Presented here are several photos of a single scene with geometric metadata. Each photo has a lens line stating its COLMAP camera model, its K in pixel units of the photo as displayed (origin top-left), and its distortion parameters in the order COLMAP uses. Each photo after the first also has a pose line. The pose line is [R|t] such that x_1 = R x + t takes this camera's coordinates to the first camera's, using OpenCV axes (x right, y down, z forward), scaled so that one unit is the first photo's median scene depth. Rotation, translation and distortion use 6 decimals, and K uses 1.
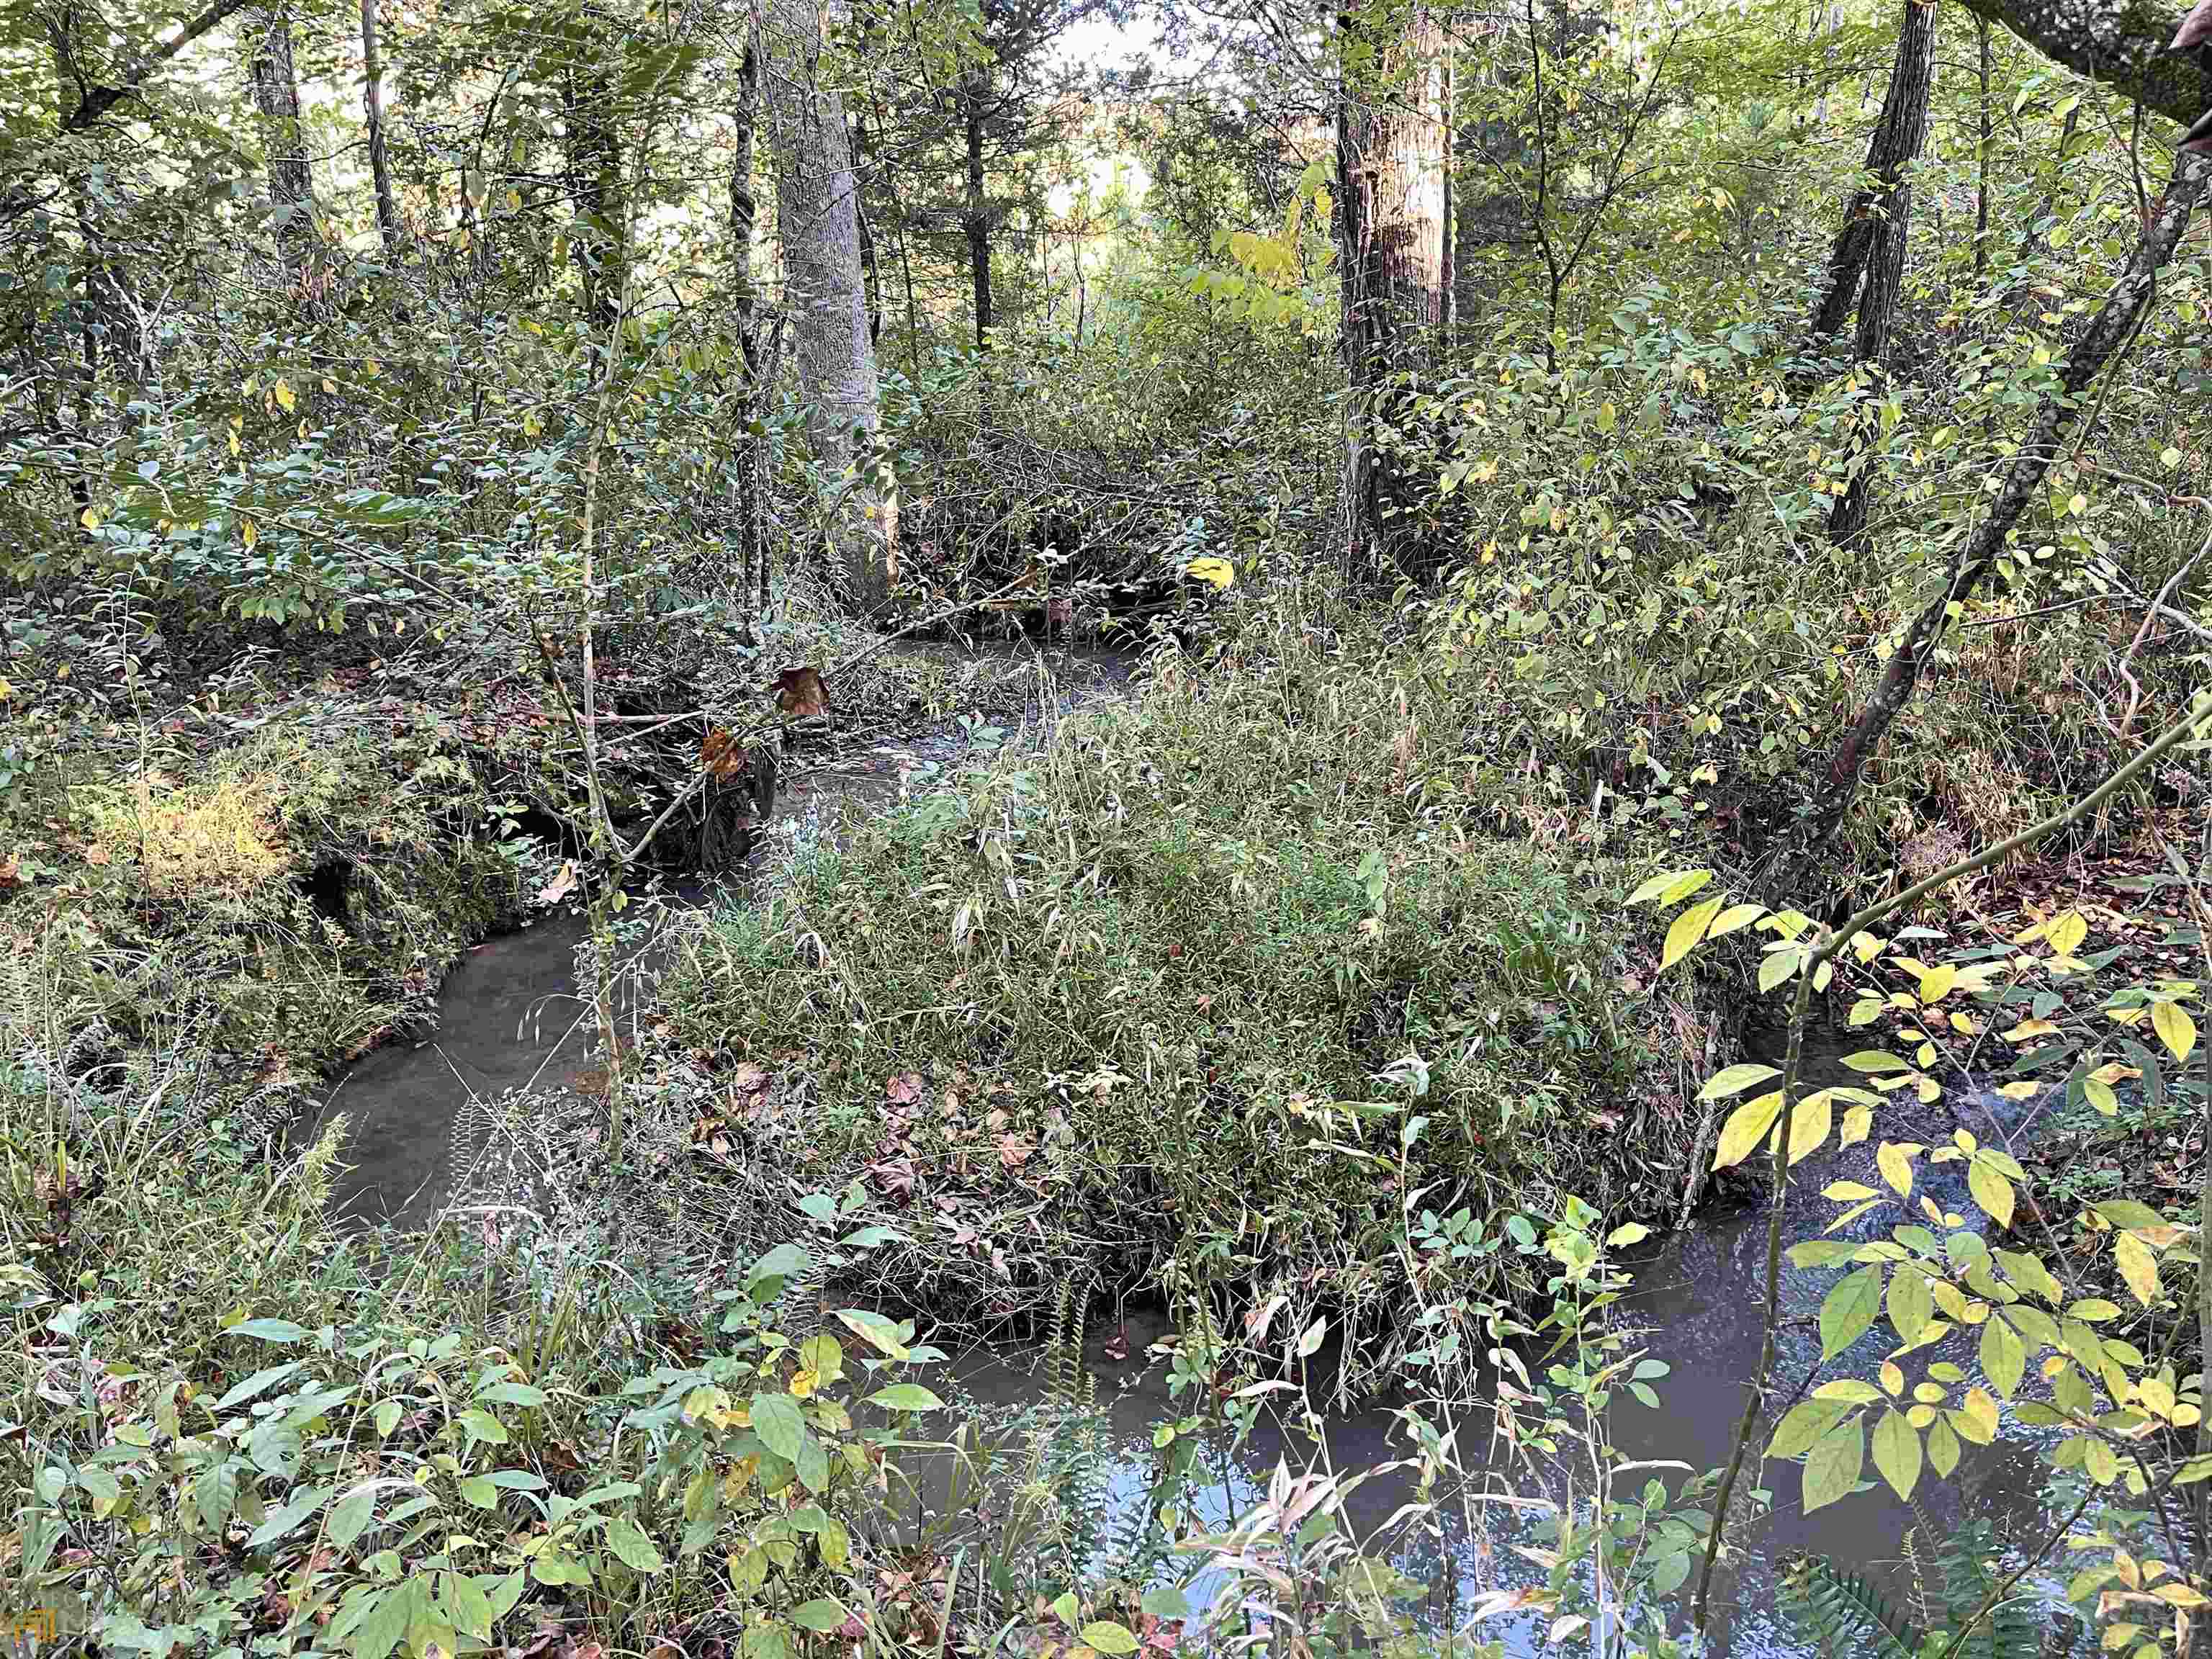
lens RADIAL K [[1634.1, 0, 1119.8], [0, 1634.1, 820.9], [0, 0, 1]] dist [0.098291, -0.166214]
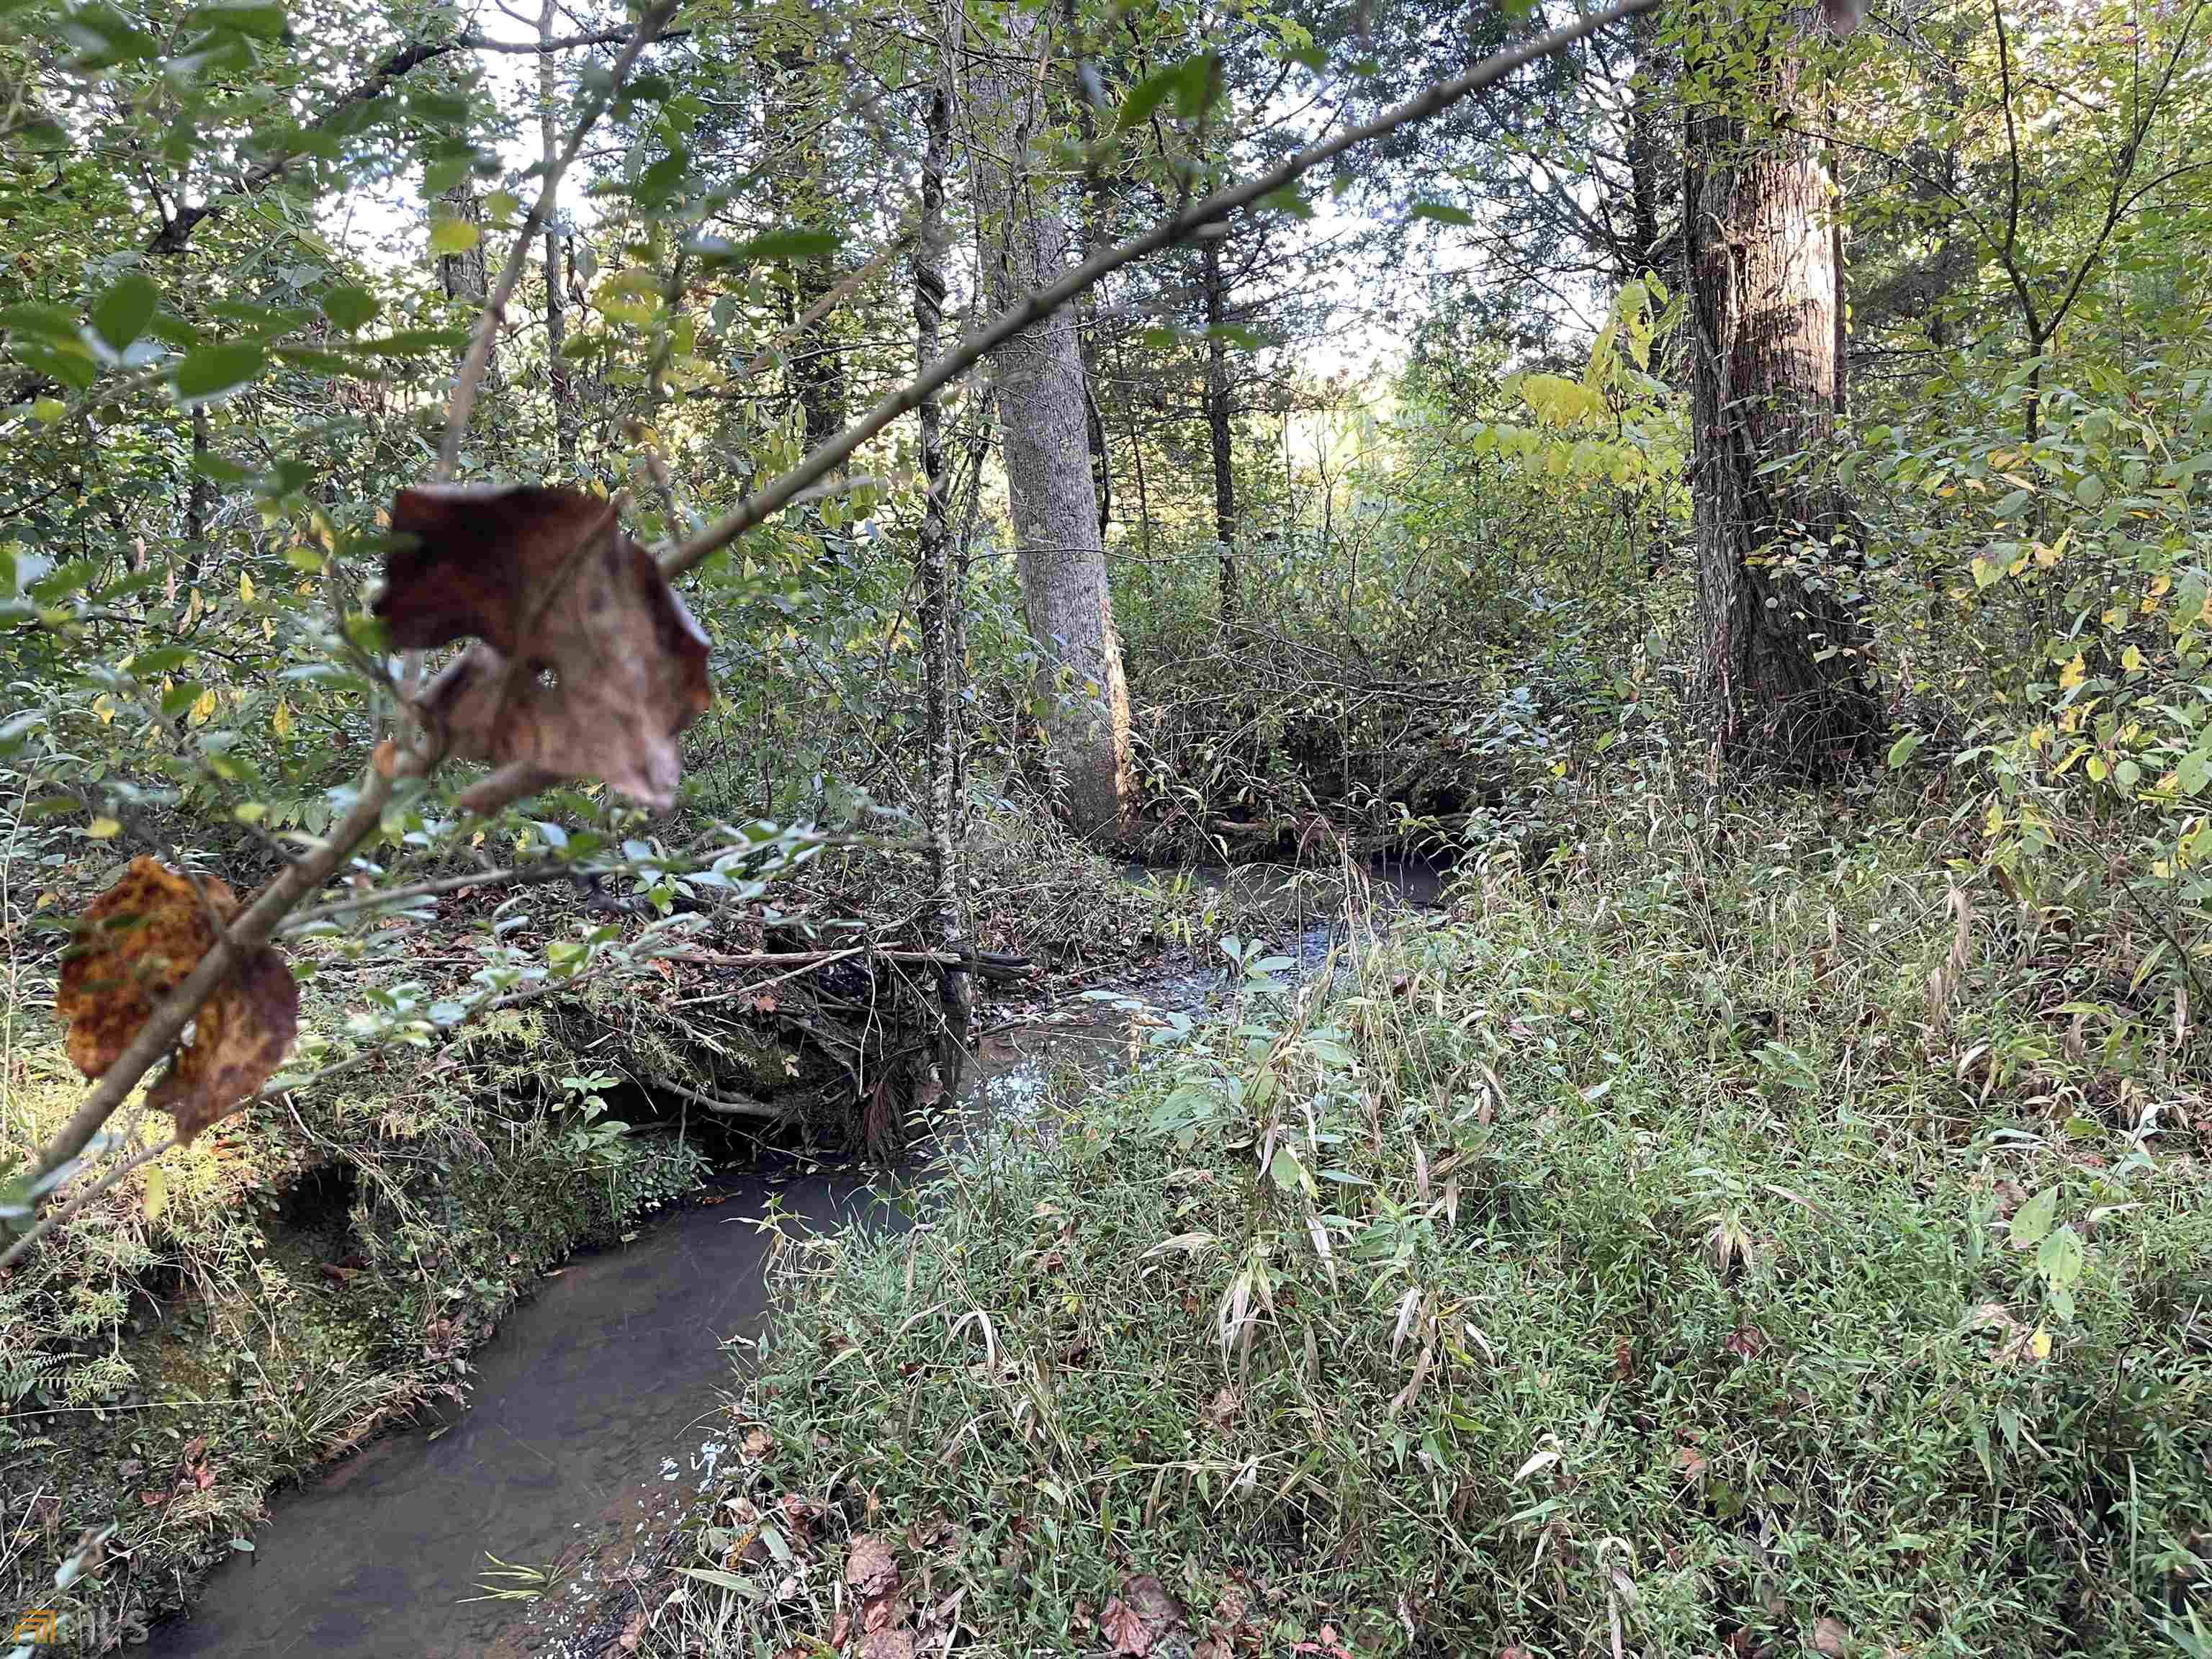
lens RADIAL K [[1634.1, 0, 1119.8], [0, 1634.1, 820.9], [0, 0, 1]] dist [0.098291, -0.166214]
pose [[0.990187, -0.018950, -0.138456, -0.042430], [-0.001998, 0.988742, -0.149614, -0.013574], [0.139732, 0.148423, 0.979002, 0.326175]]
